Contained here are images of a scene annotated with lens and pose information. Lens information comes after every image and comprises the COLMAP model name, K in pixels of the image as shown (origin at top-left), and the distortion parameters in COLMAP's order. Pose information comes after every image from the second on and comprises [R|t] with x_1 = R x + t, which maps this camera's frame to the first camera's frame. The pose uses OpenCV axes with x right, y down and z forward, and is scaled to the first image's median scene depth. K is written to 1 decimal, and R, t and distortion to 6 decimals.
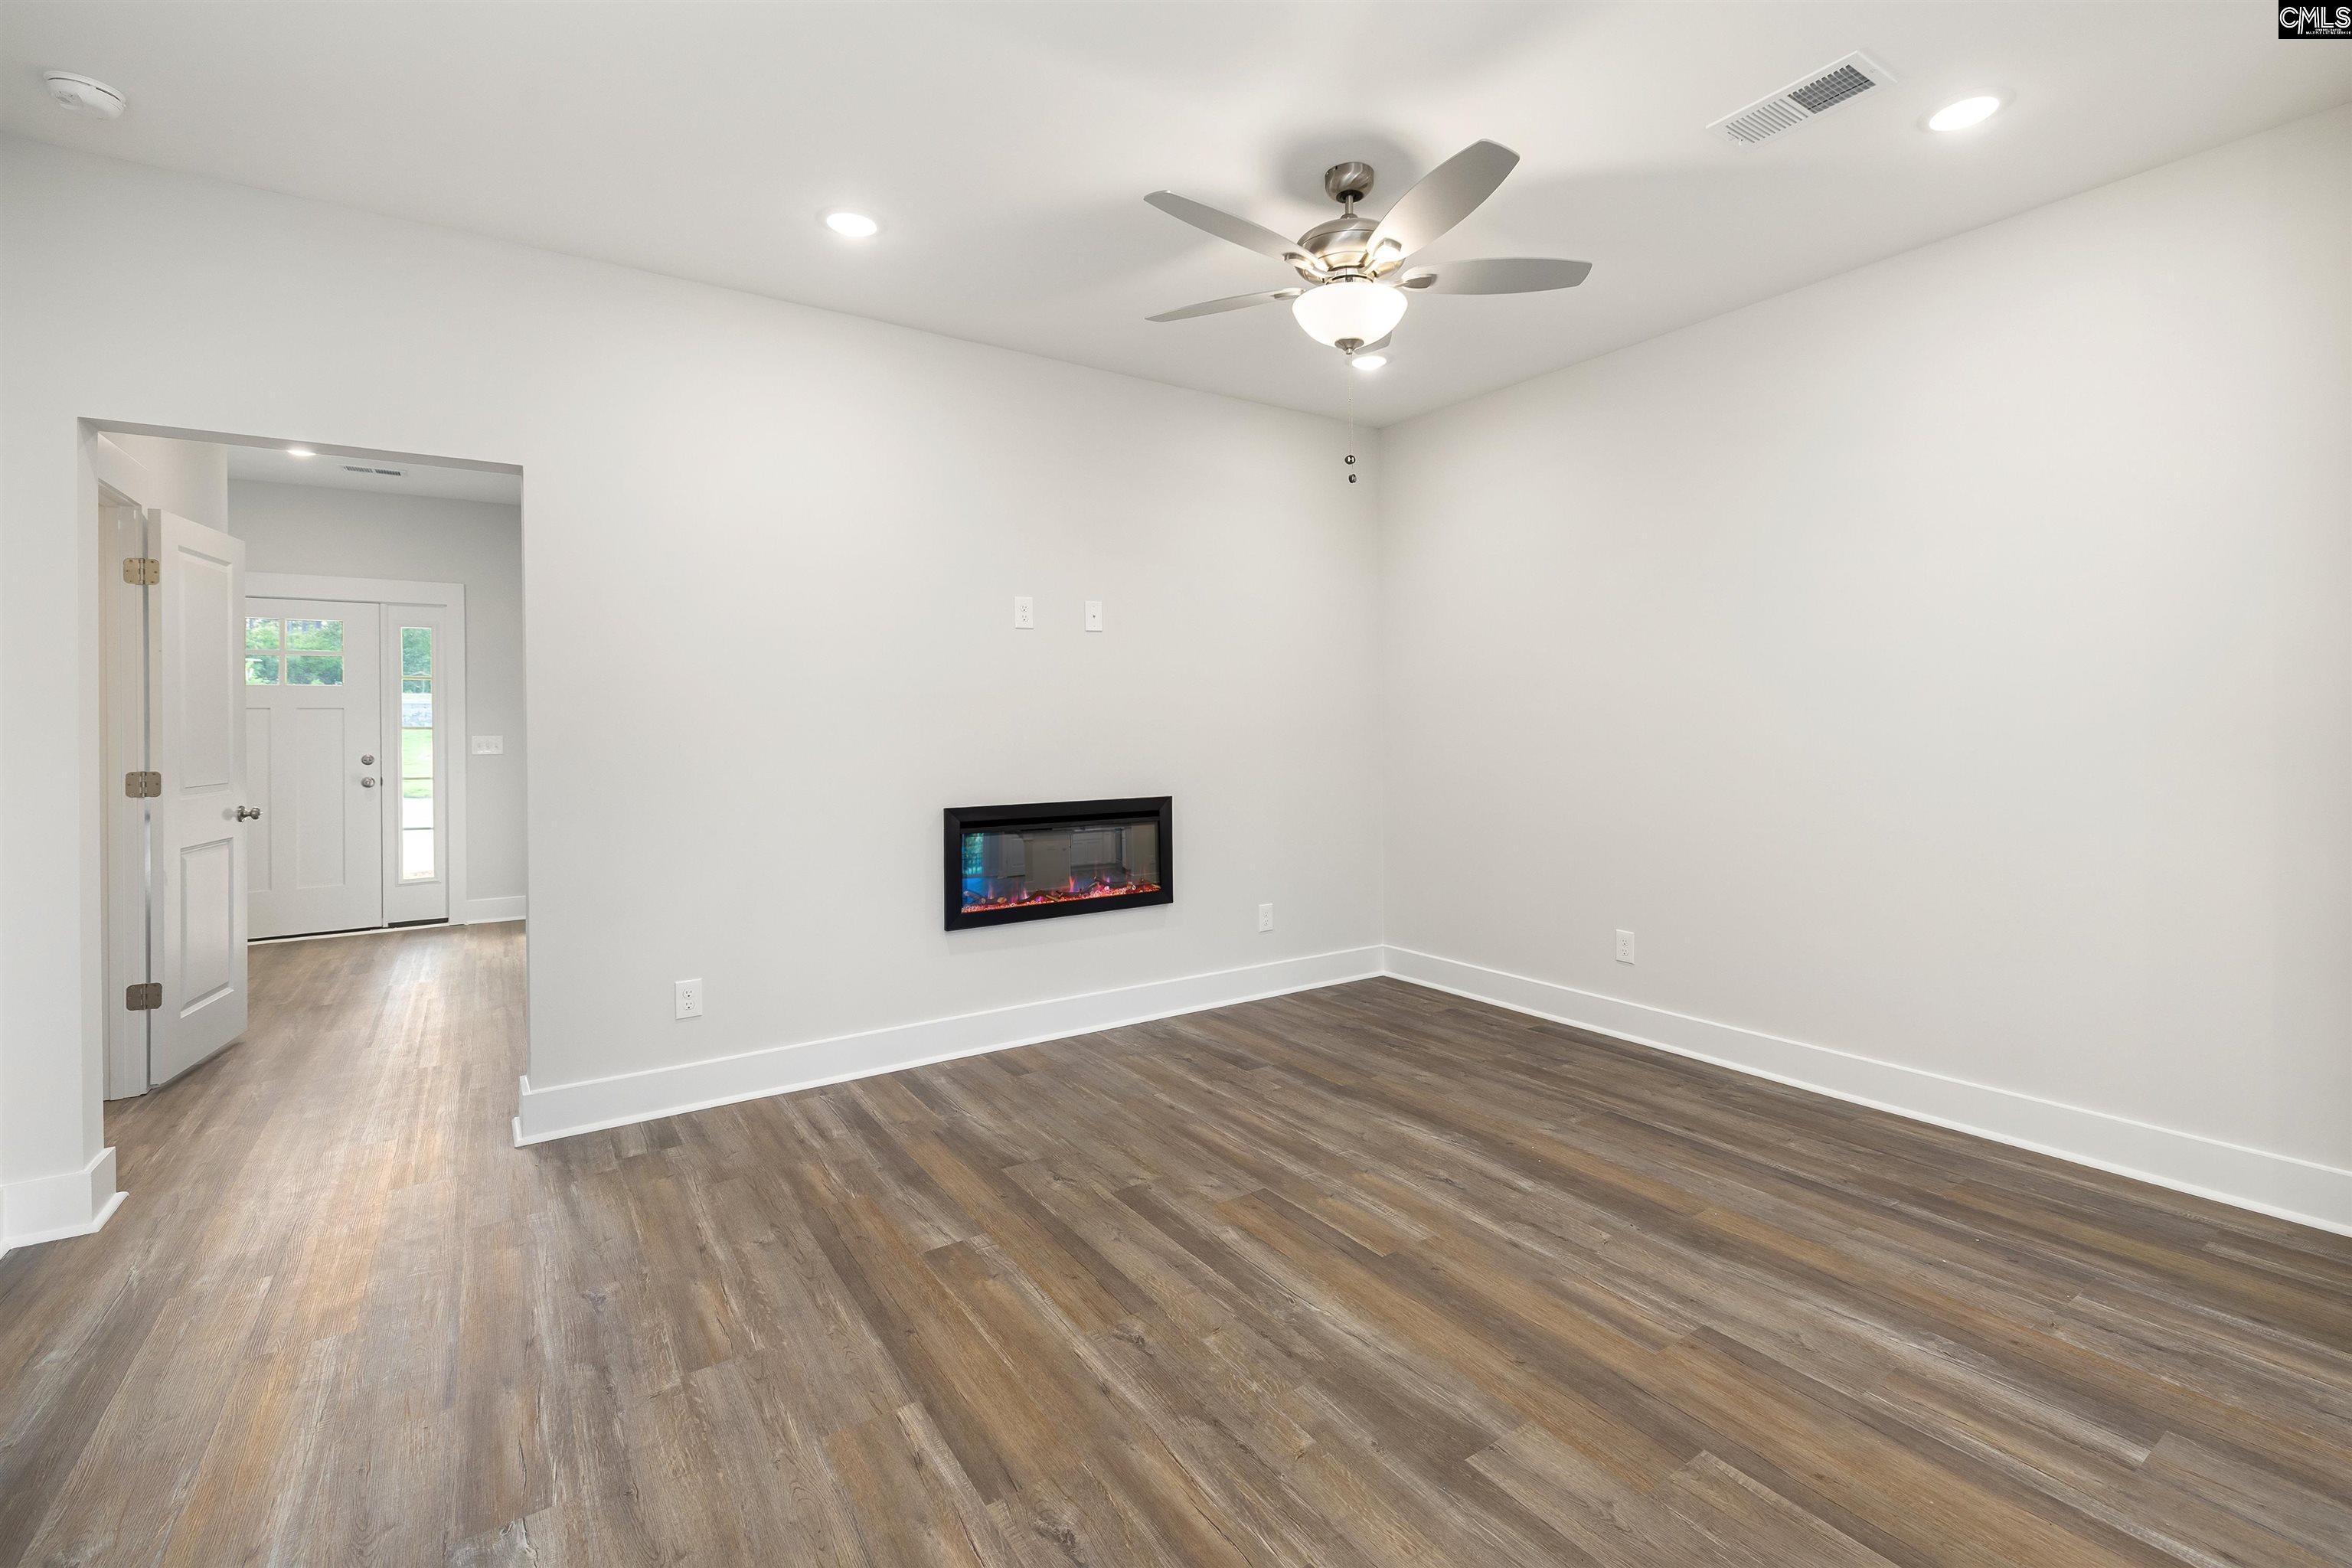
lens RADIAL K [[1028.5, 0, 1213.6], [0, 1028.5, 734.1], [0, 0, 1]] dist [0.000904, -0.000189]
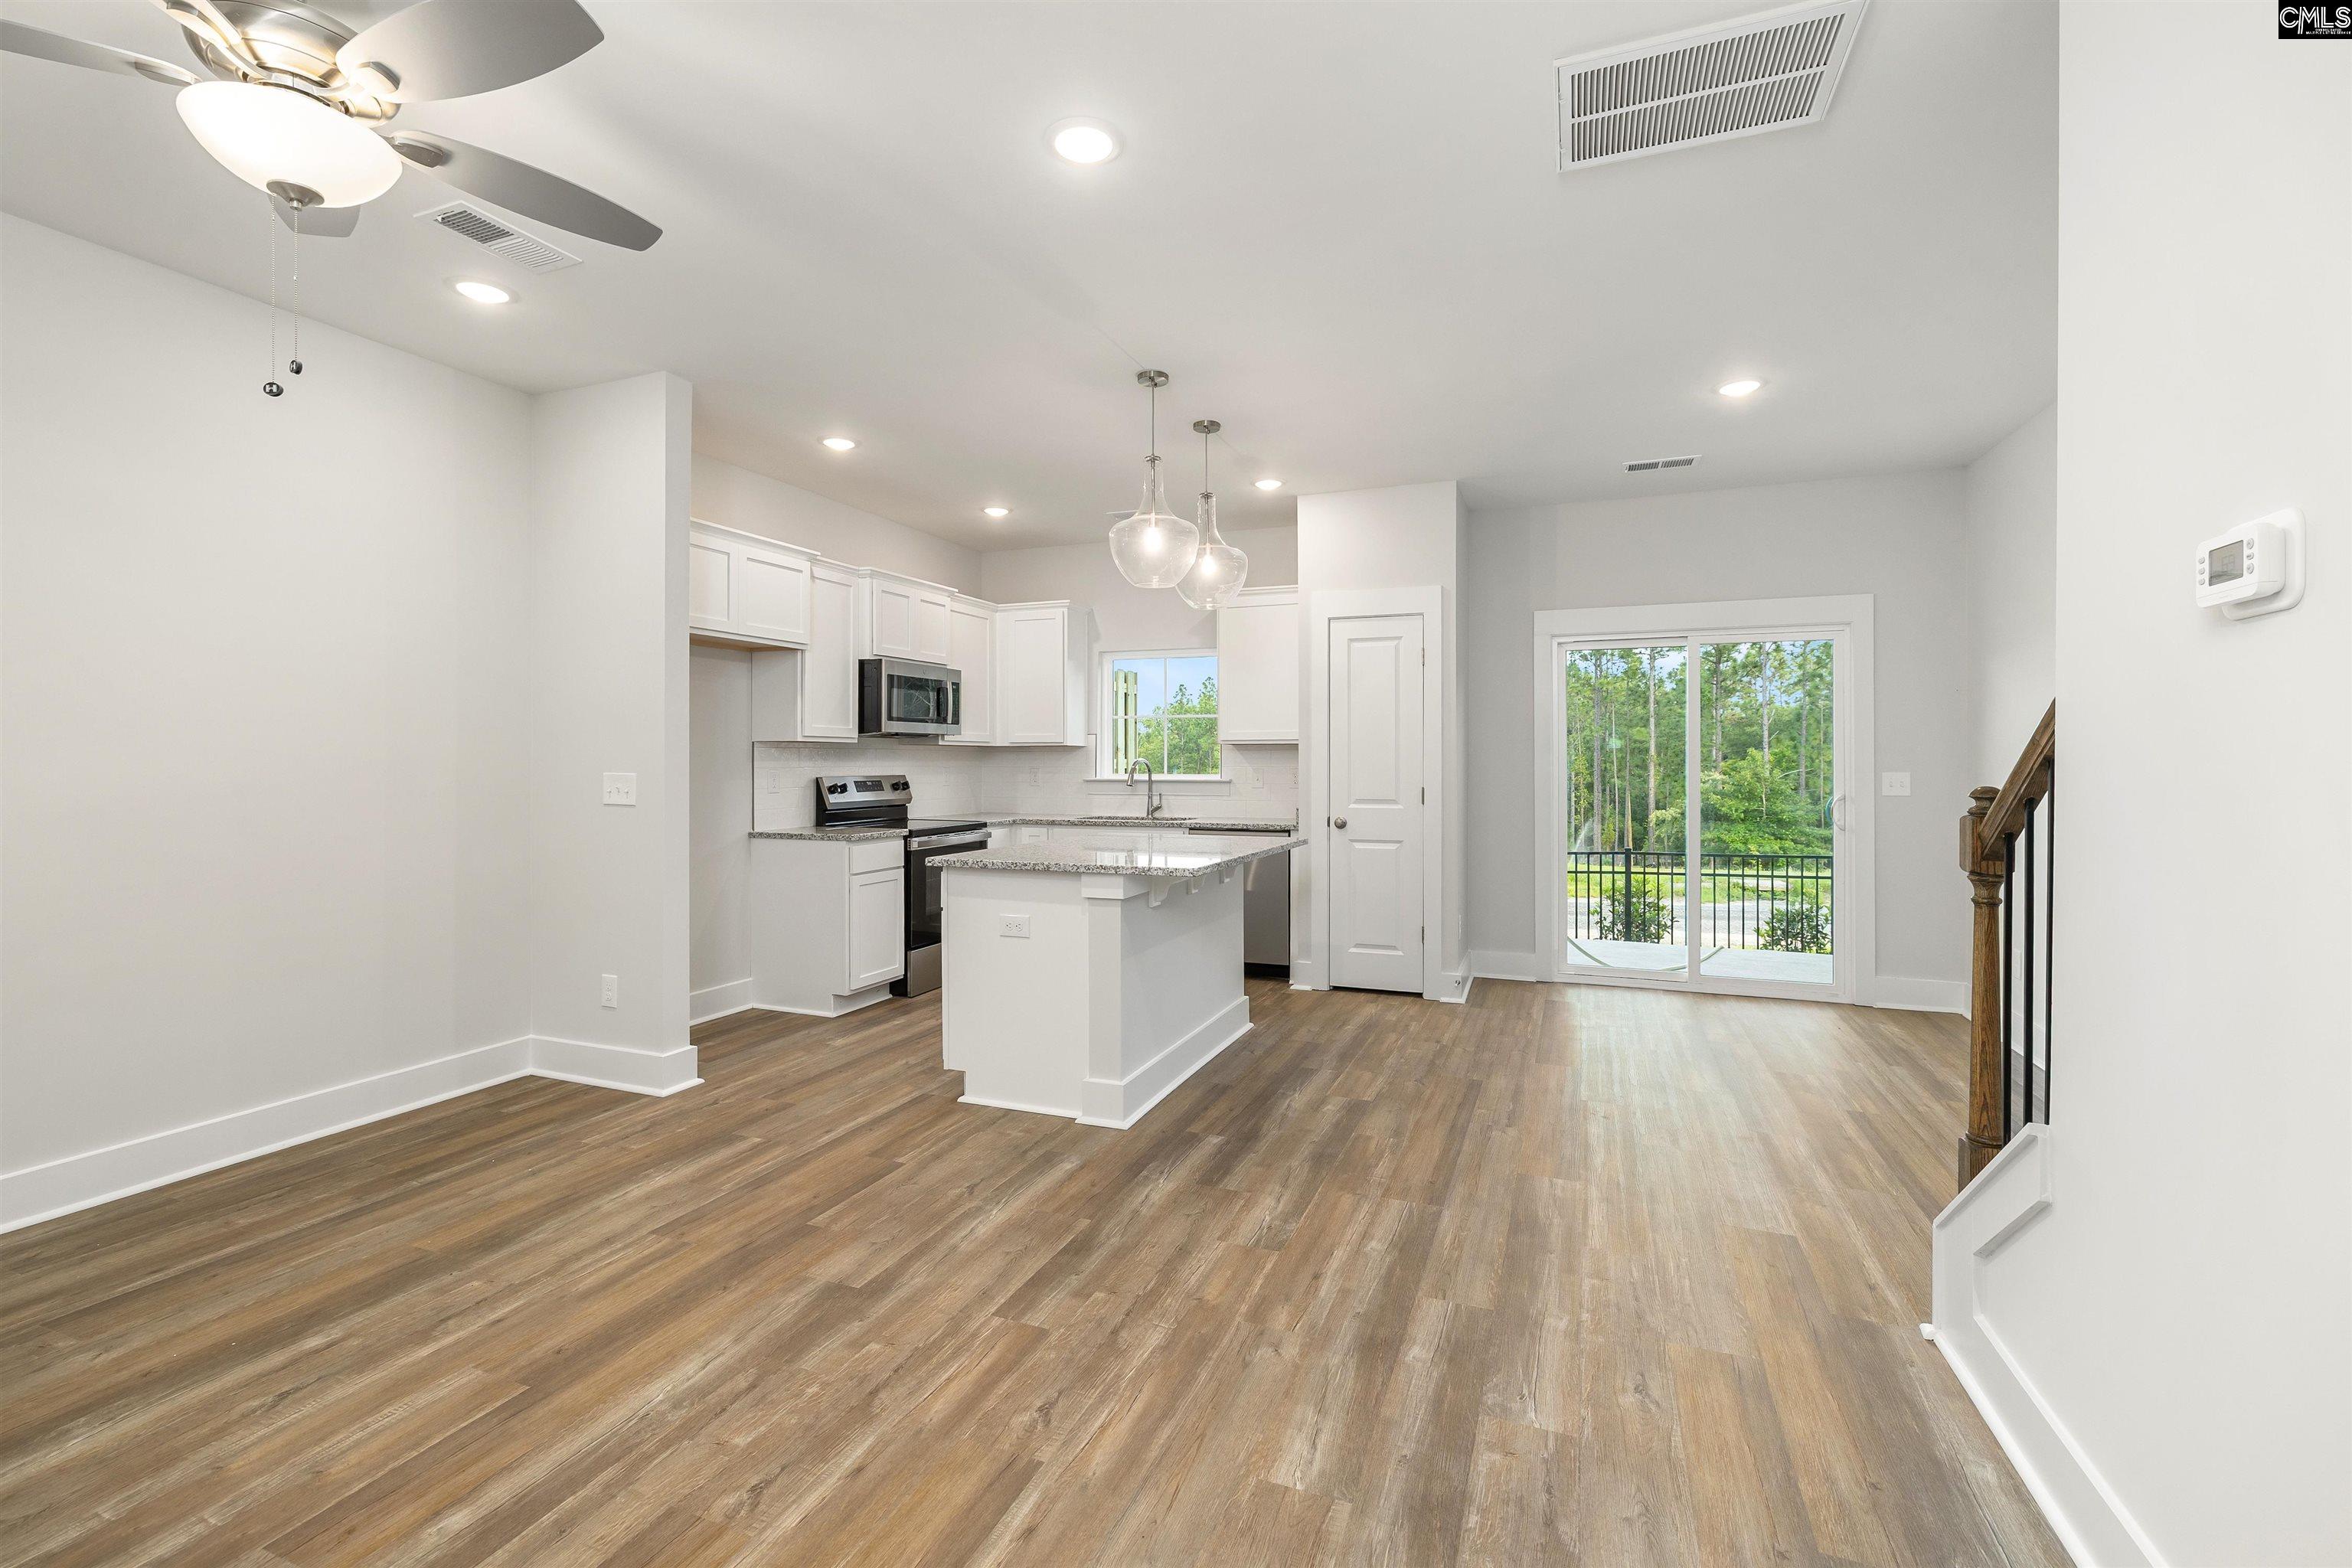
lens RADIAL K [[1028.5, 0, 1174.0], [0, 1028.5, 756.7], [0, 0, 1]] dist [0.000904, -0.000189]
pose [[-0.553553, 0.012094, 0.832726, -0.736652], [0.011983, 0.999907, -0.006556, -0.000289], [-0.832728, 0.006350, -0.553646, 0.894026]]
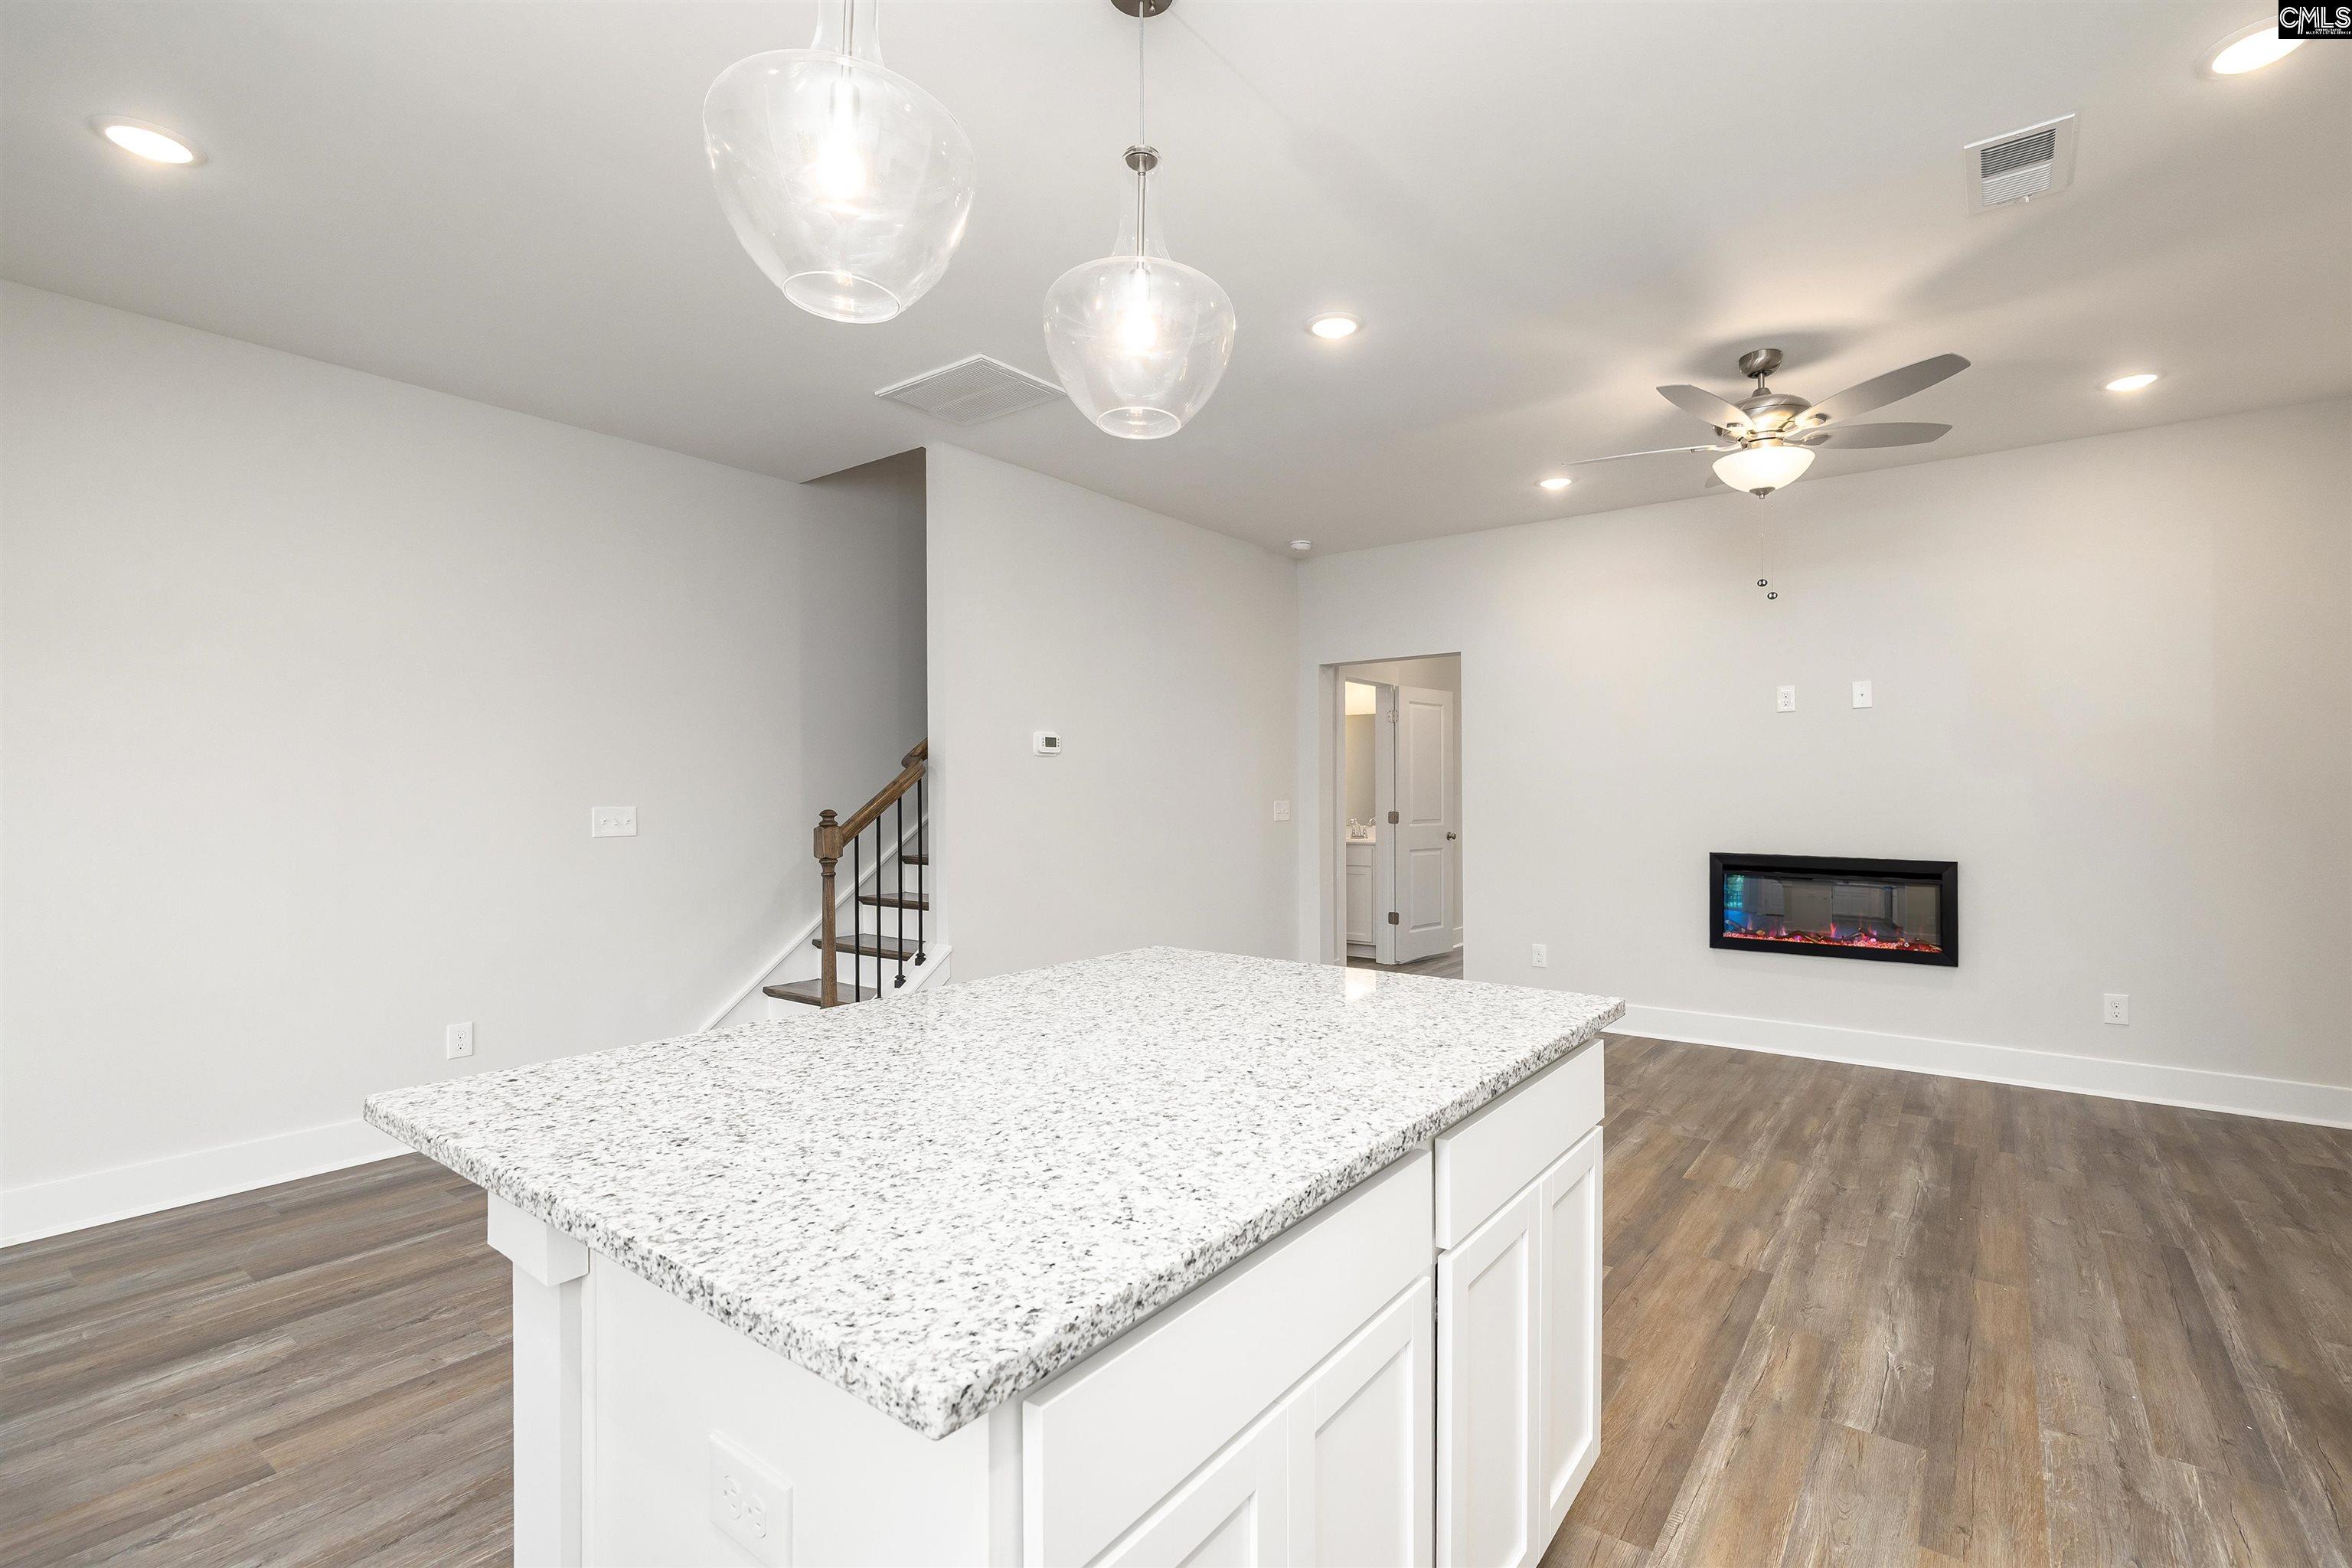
lens RADIAL K [[1040.9, 0, 1221.6], [0, 1040.9, 790.3], [0, 0, 1]] dist [-0.000483, -0.000492]
pose [[0.326507, 0.004417, -0.945185, 1.121556], [-0.009446, 0.999954, 0.001410, -0.008517], [0.945148, 0.008468, 0.326533, -0.043358]]
